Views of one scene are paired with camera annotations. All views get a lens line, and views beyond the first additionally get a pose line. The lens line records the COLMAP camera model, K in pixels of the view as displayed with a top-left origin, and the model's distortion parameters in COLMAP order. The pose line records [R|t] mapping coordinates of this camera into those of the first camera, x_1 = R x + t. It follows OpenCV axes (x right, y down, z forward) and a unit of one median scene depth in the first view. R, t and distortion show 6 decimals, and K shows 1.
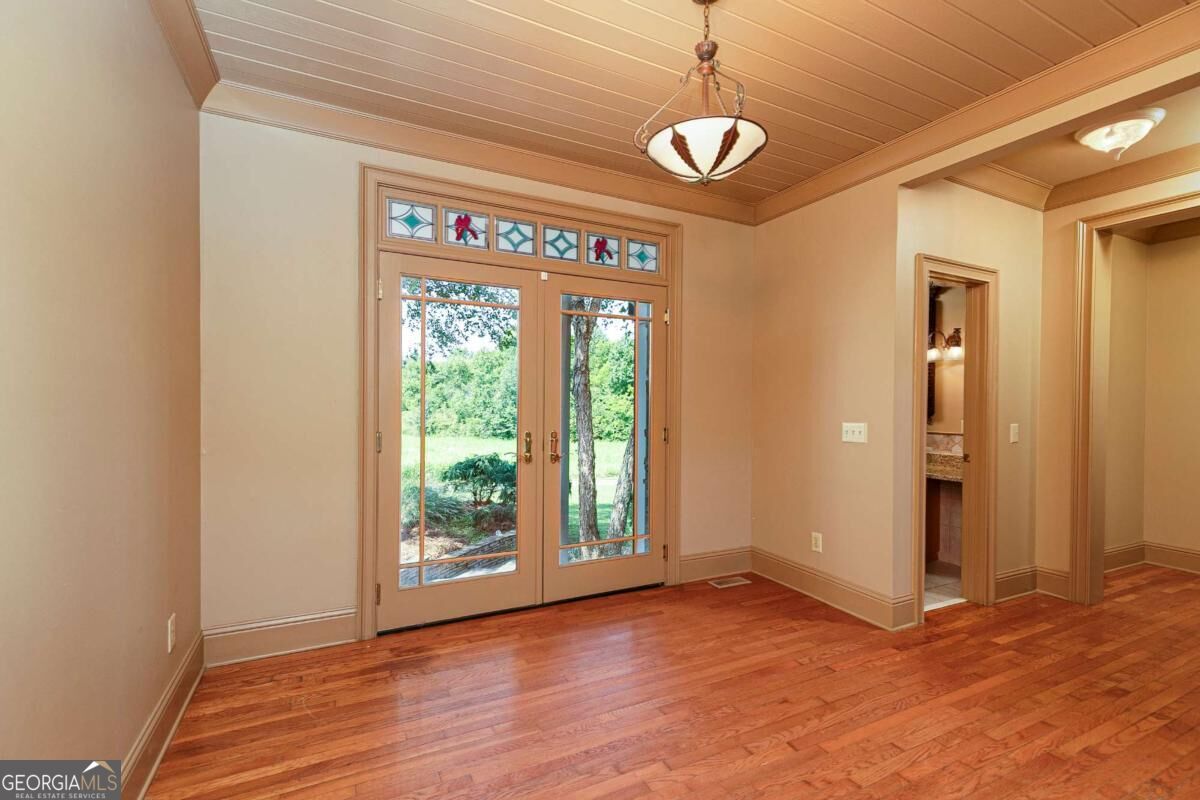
lens RADIAL K [[537.0, 0, 602.0], [0, 537.0, 401.0], [0, 0, 1]] dist [0.008973, -0.001885]
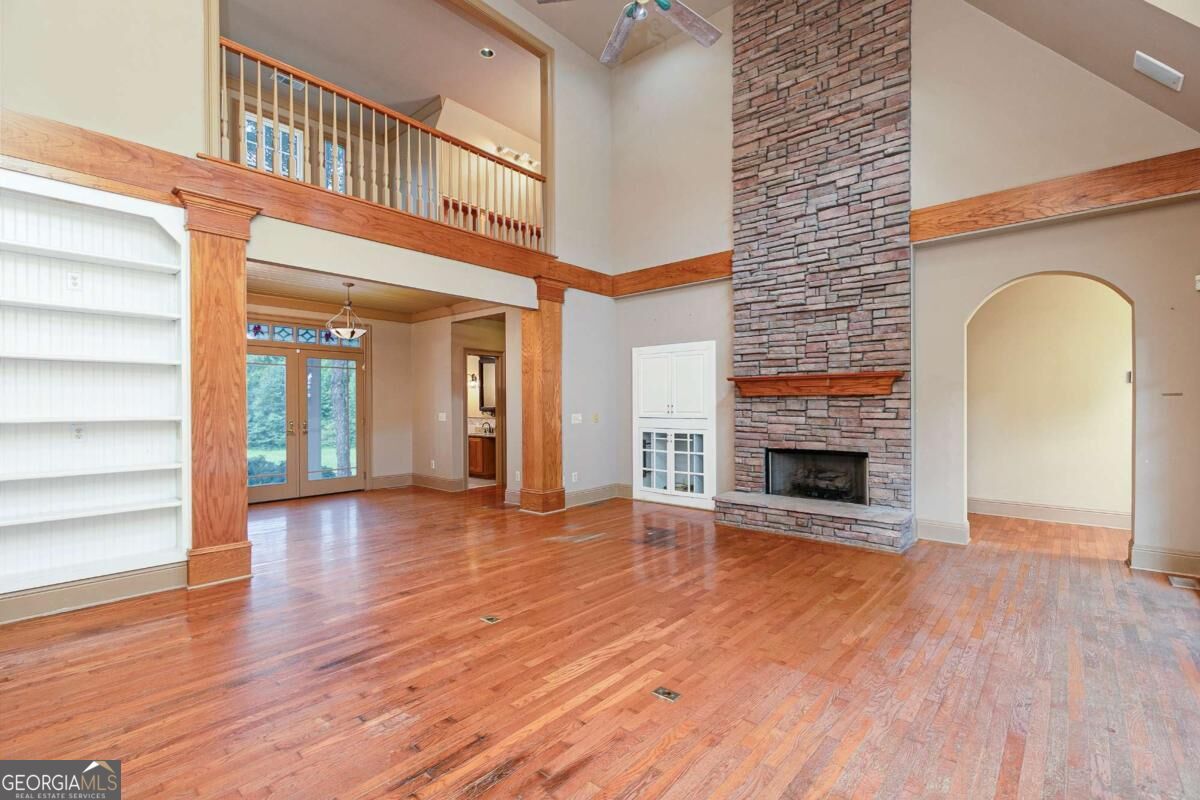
lens RADIAL K [[537.0, 0, 600.4], [0, 537.0, 404.9], [0, 0, 1]] dist [0.008973, -0.001885]
pose [[0.929434, -0.013121, 0.368754, 0.221991], [0.013324, 0.999909, 0.001997, 0.006243], [-0.368747, 0.003057, 0.929525, -1.484585]]
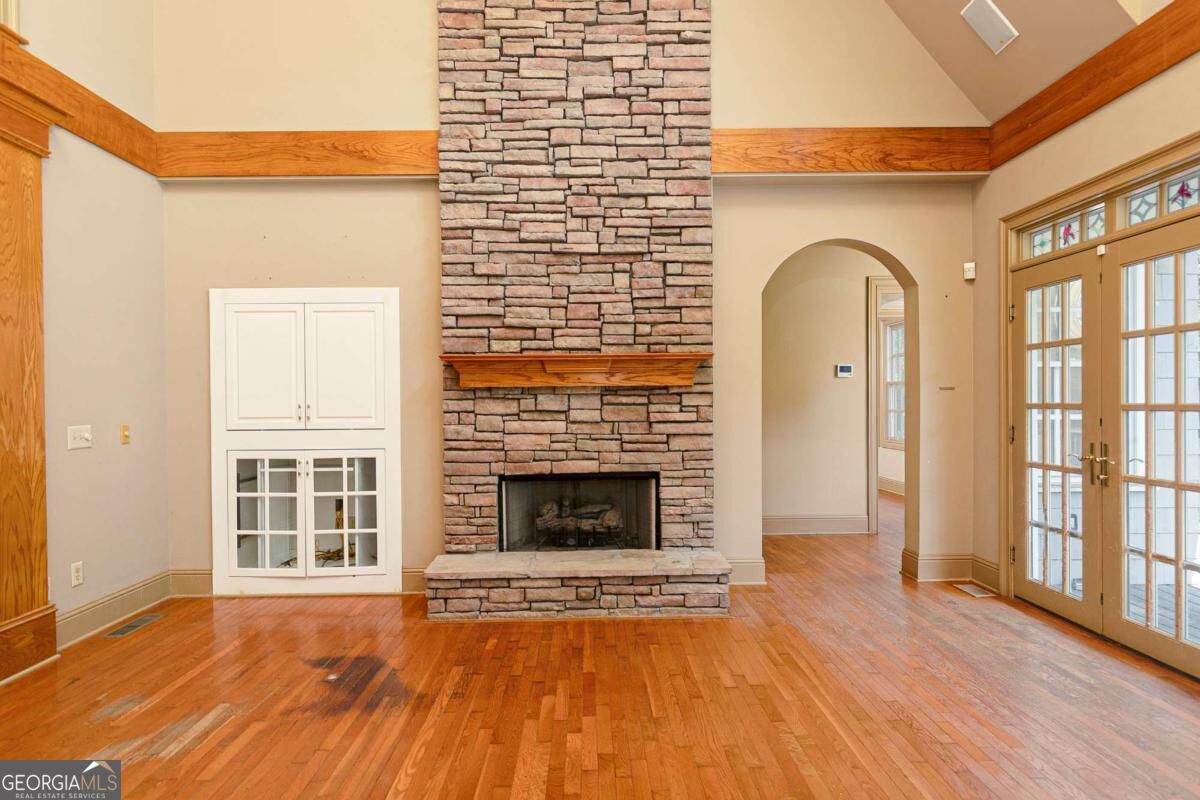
lens RADIAL K [[696.9, 0, 602.2], [0, 696.9, 405.4], [0, 0, 1]] dist [0.000675, -0.001517]
pose [[0.437351, -0.018422, 0.899102, 0.238632], [0.015501, 0.999796, 0.012945, 0.007540], [-0.899157, 0.008275, 0.437547, -0.844664]]
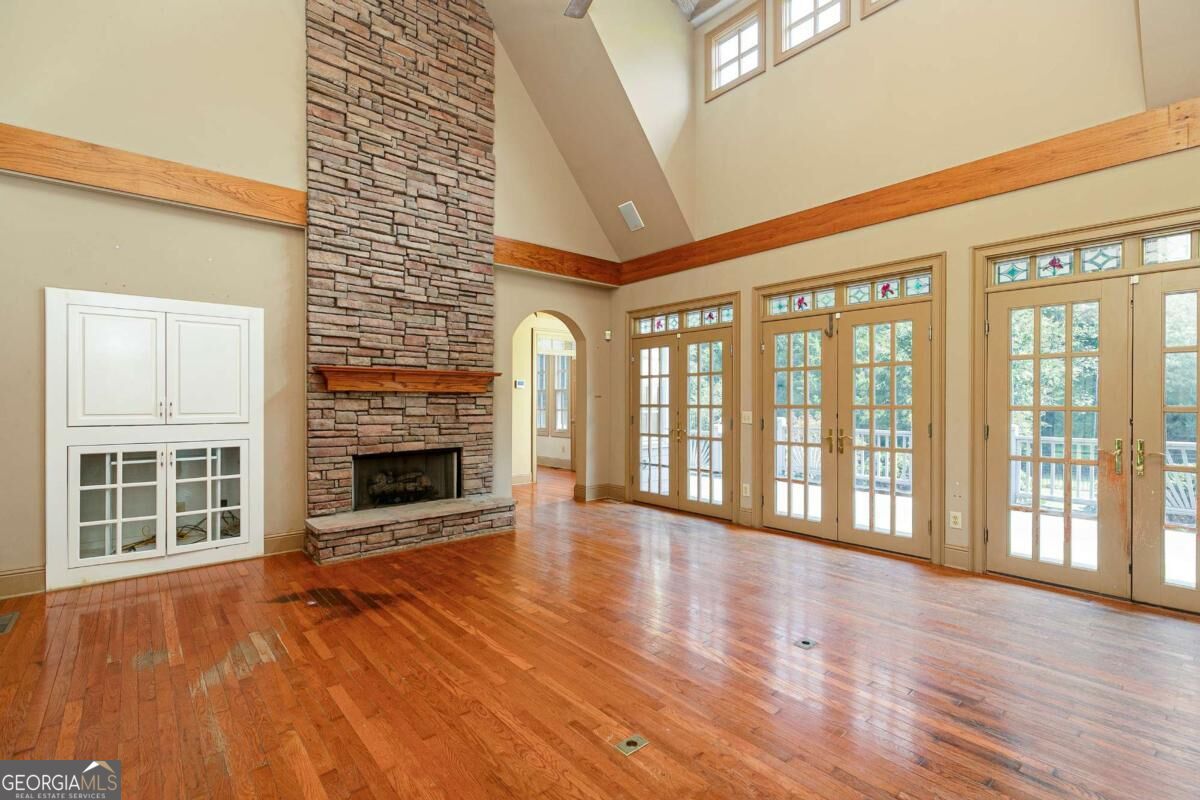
lens RADIAL K [[537.0, 0, 602.4], [0, 537.0, 402.0], [0, 0, 1]] dist [0.008973, -0.001885]
pose [[-0.242660, -0.008941, 0.970070, -0.165520], [0.001006, 0.999955, 0.009468, 0.003856], [-0.970111, 0.003273, -0.242640, -0.380493]]
